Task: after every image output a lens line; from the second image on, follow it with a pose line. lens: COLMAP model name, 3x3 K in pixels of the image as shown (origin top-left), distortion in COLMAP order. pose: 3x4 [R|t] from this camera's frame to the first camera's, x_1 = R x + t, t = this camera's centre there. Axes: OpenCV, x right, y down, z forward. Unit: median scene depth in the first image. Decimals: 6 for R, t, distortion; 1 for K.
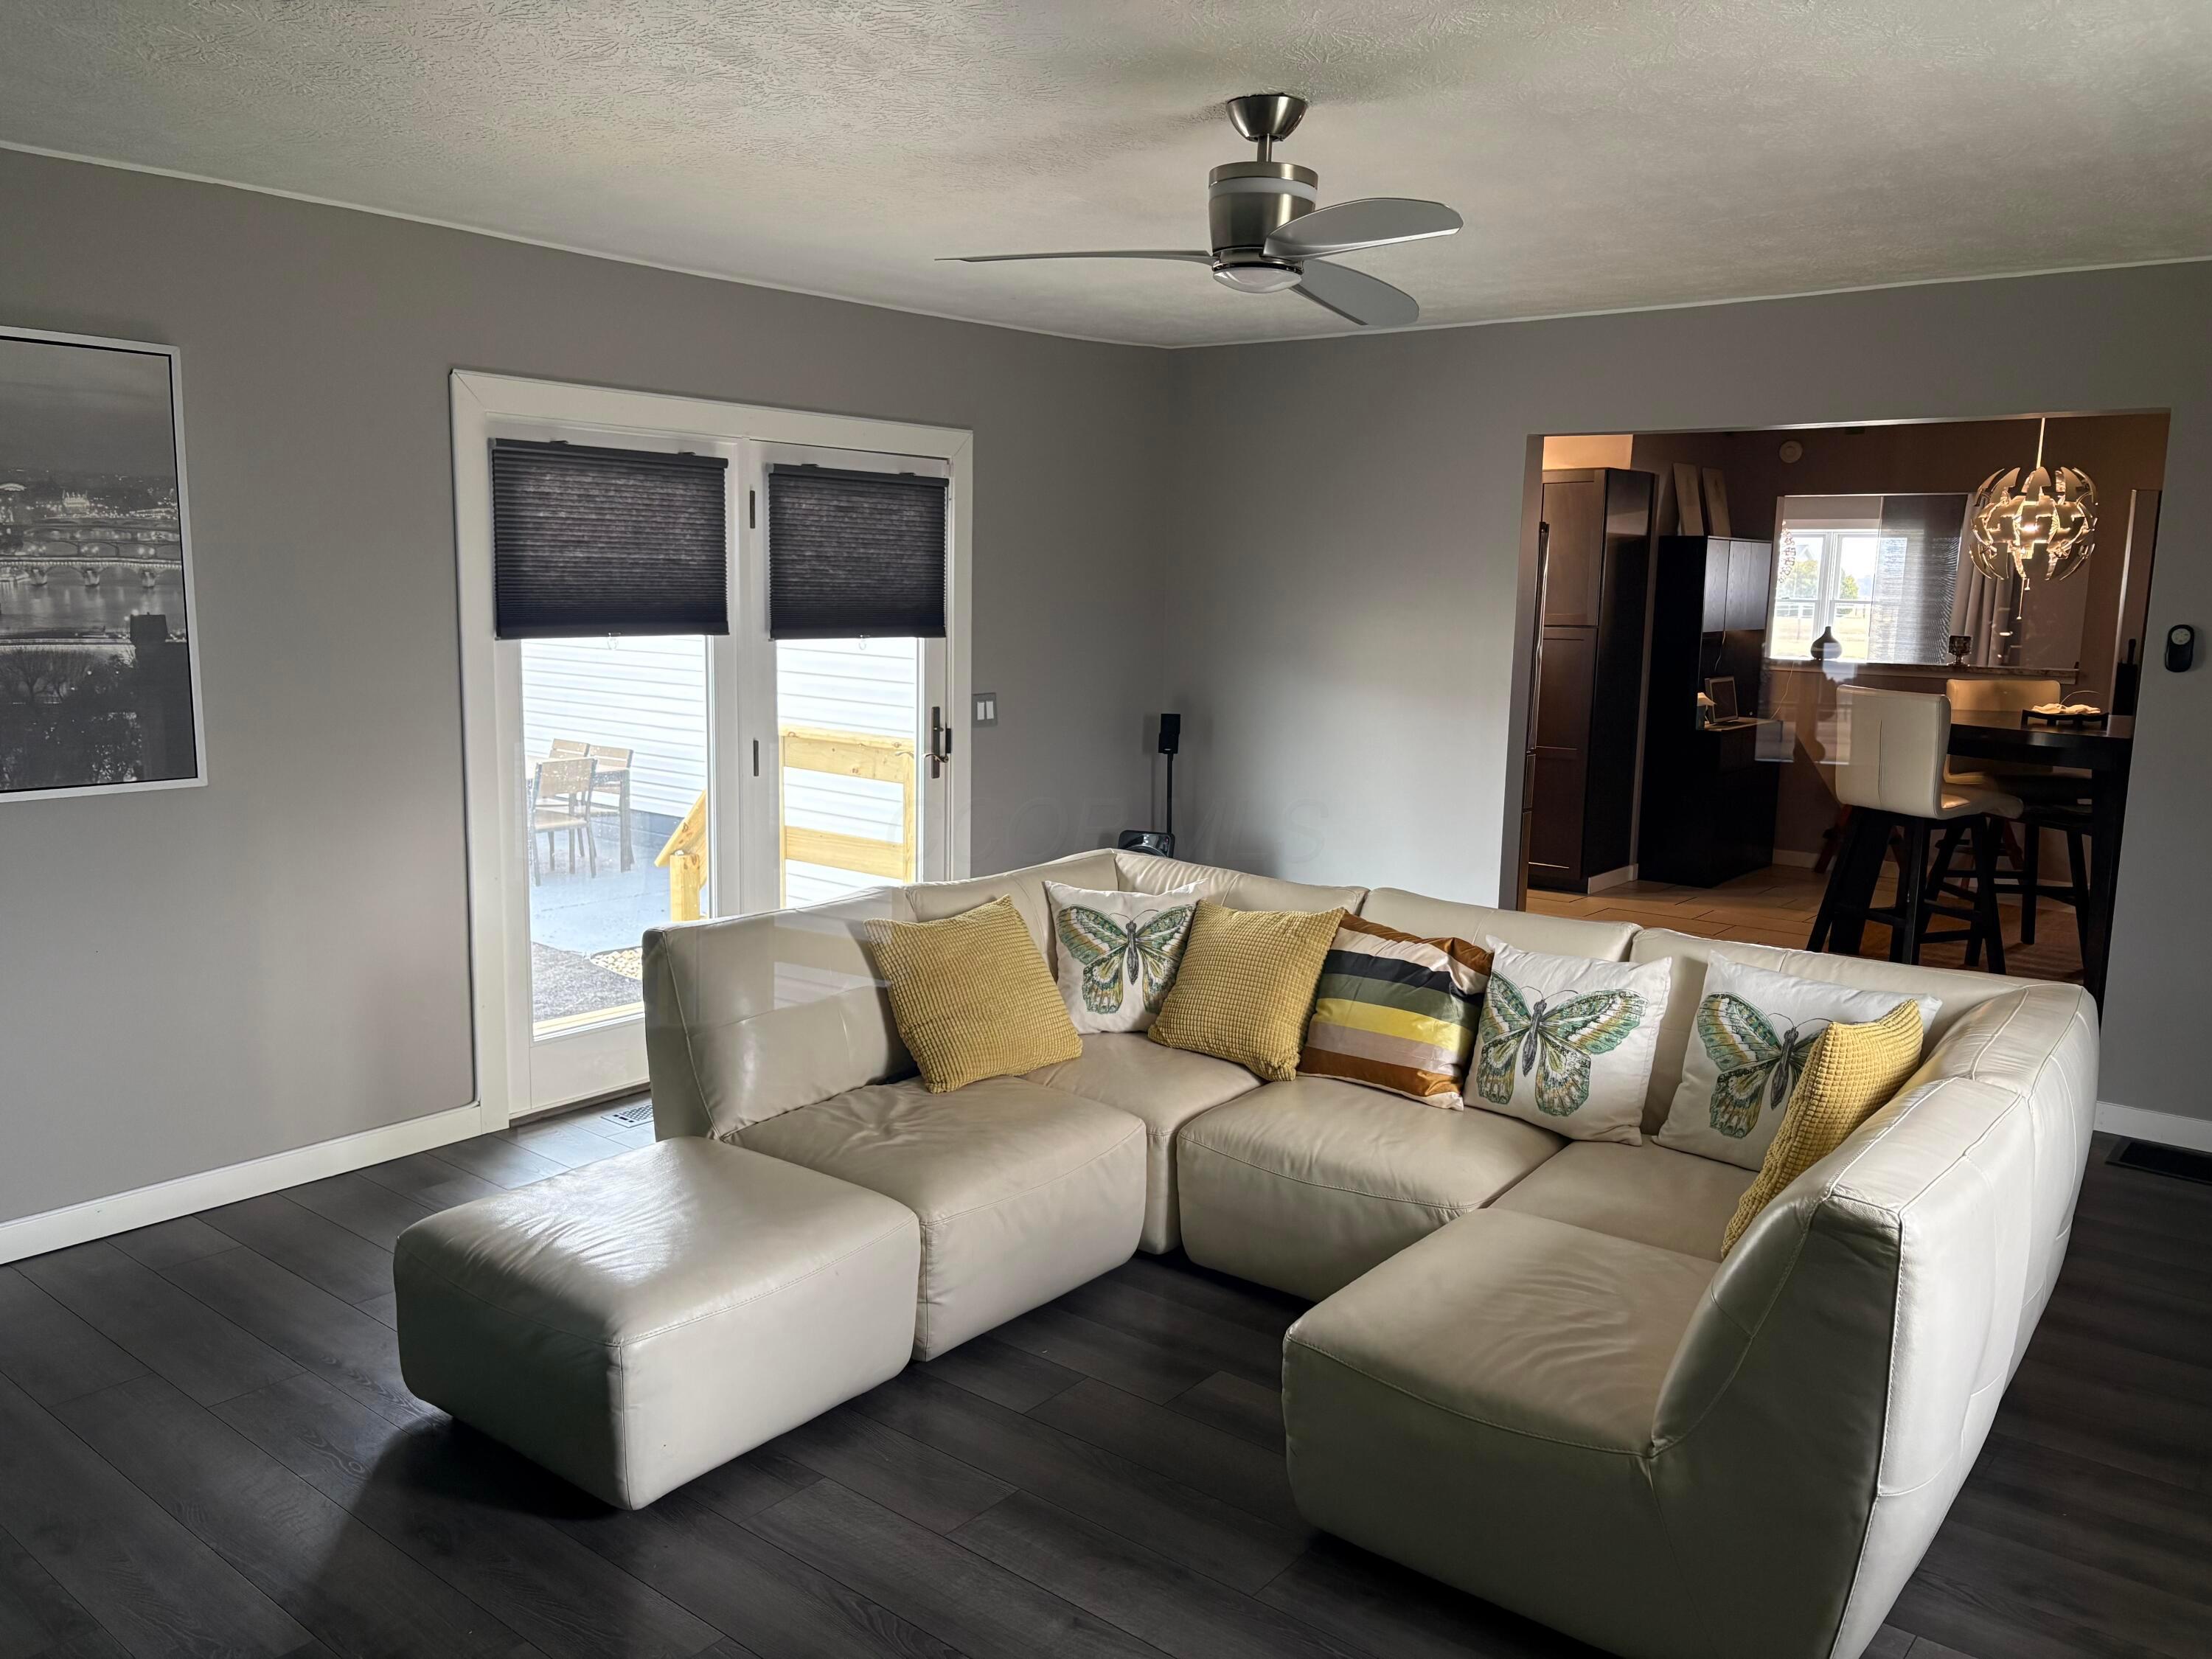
lens RADIAL K [[1670.9, 0, 1106.9], [0, 1670.9, 832.3], [0, 0, 1]] dist [0.062164, -0.073858]
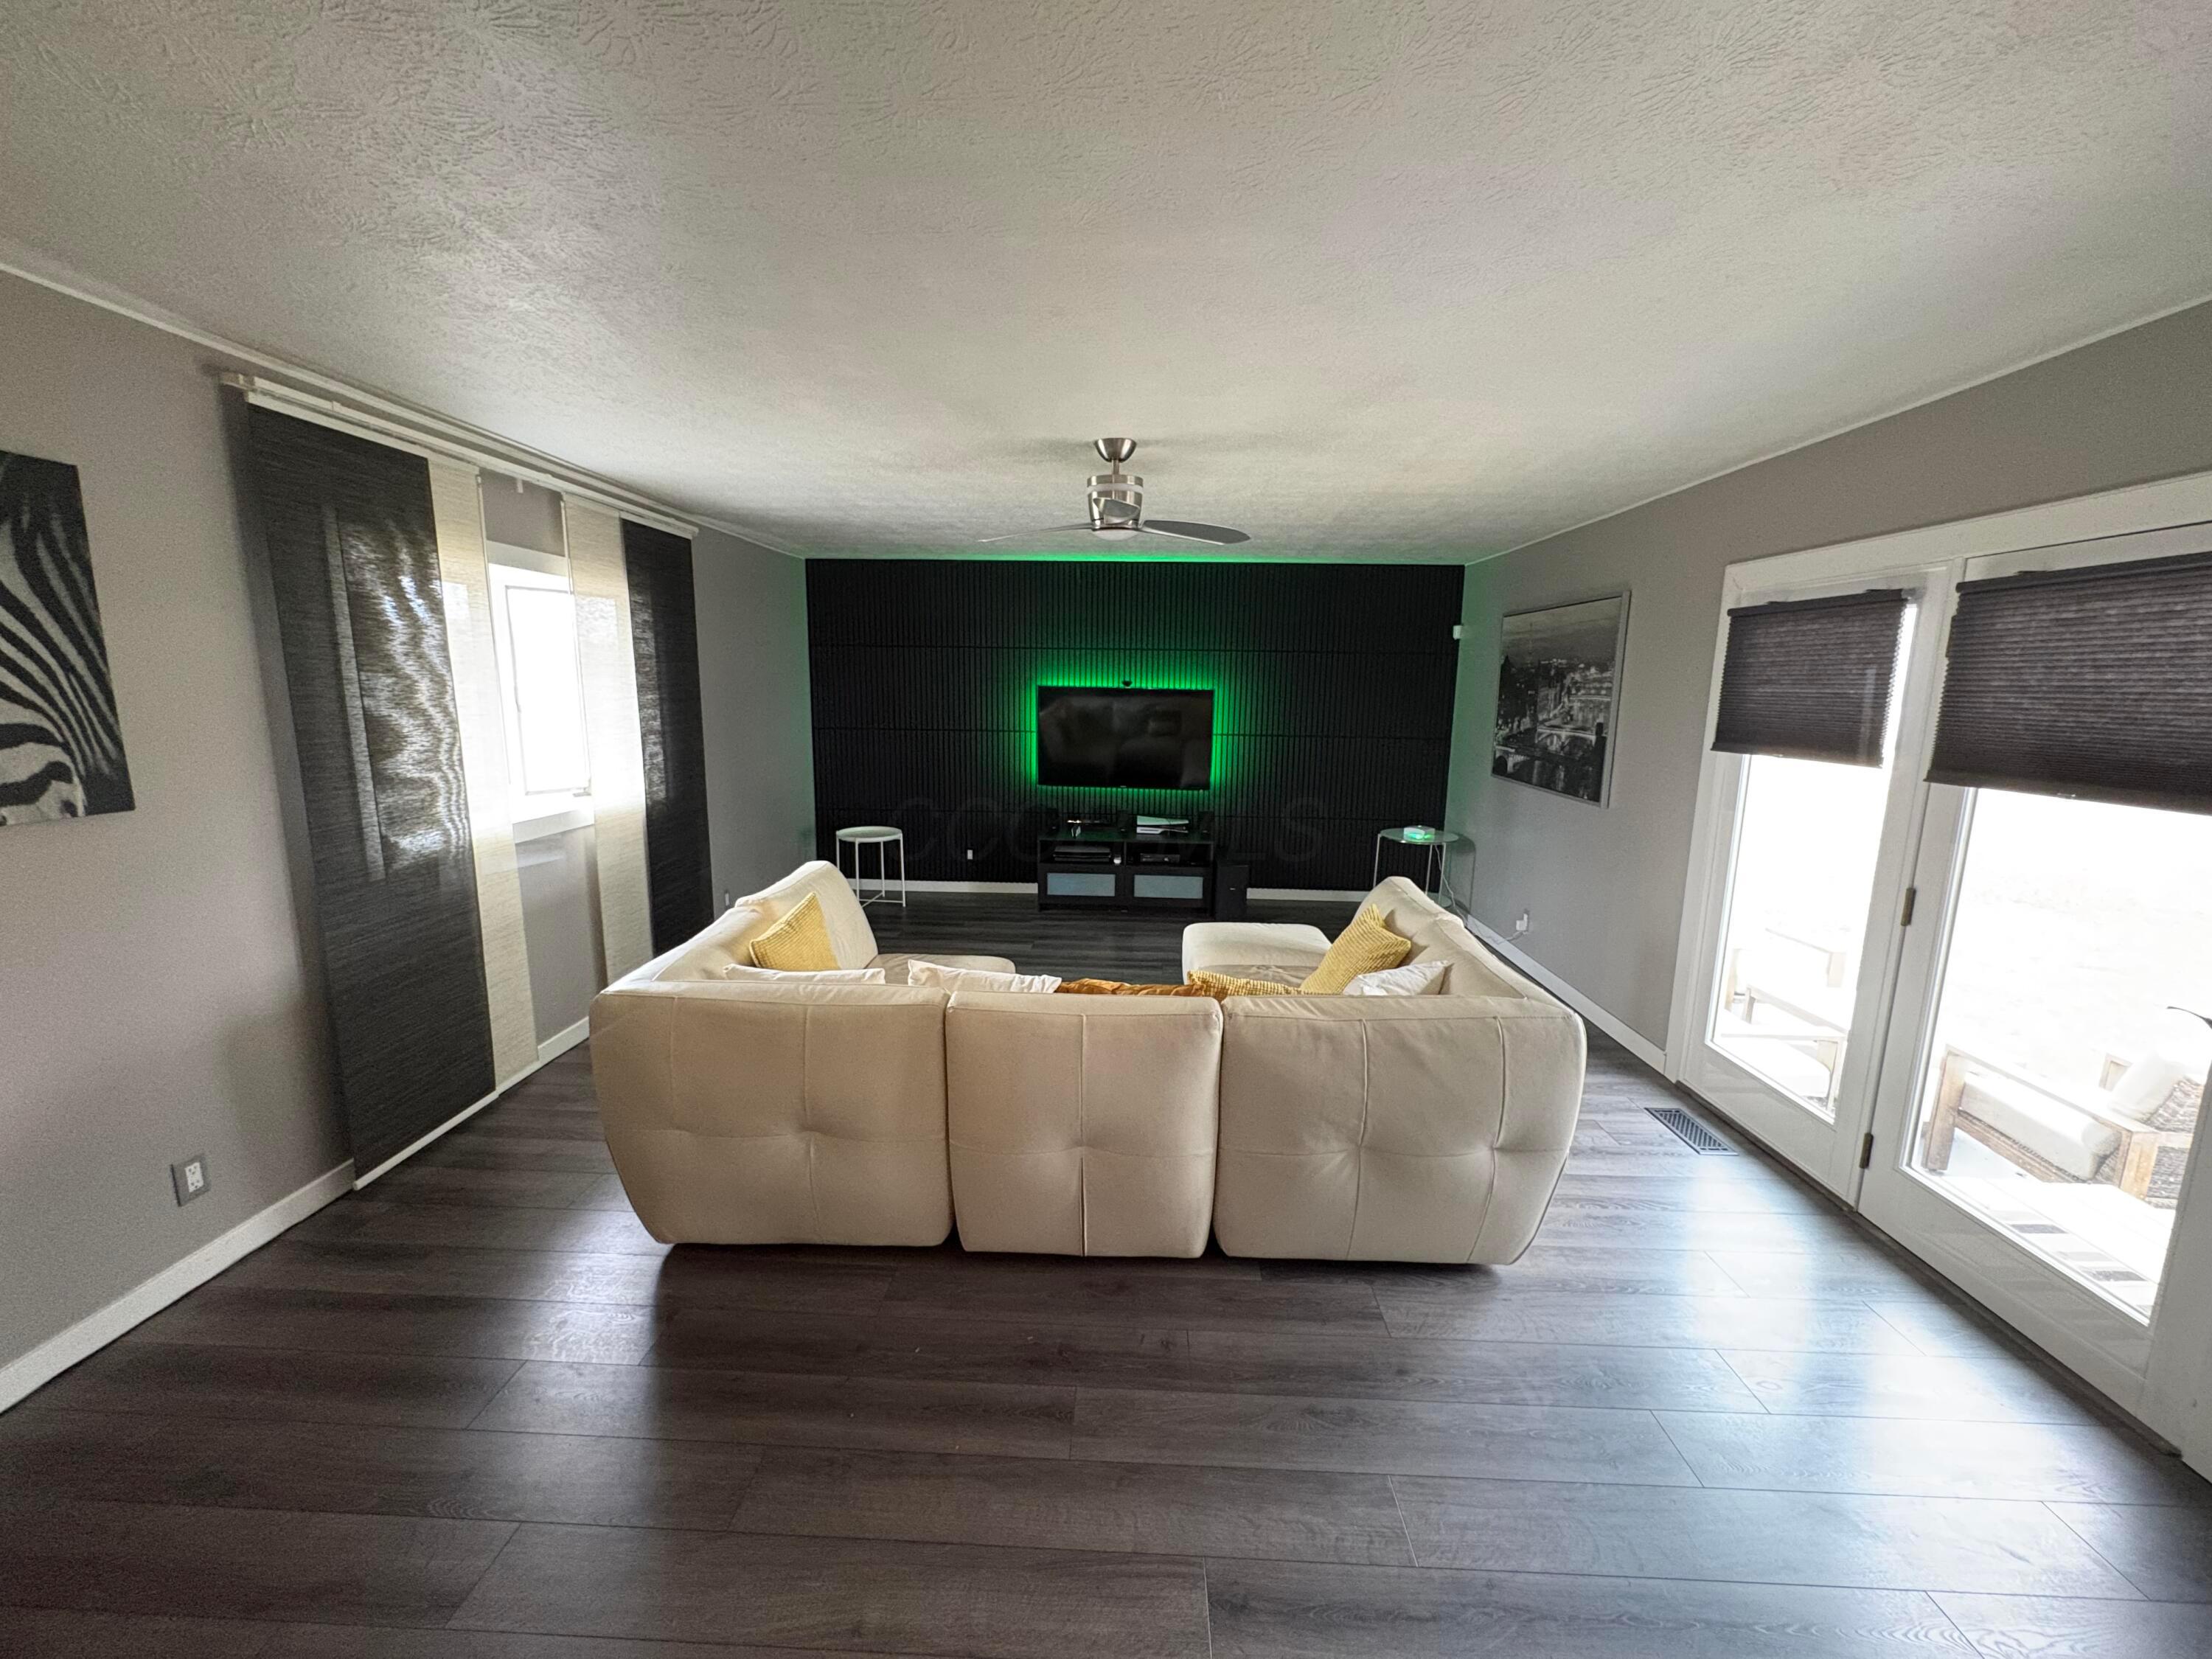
lens RADIAL K [[881.5, 0, 1108.4], [0, 881.5, 825.9], [0, 0, 1]] dist [-0.001743, 0.000058]
pose [[-0.799857, 0.064738, -0.596689, 0.474021], [-0.121895, 0.955925, 0.267113, -0.180216], [0.587683, 0.286386, -0.756712, 1.214841]]
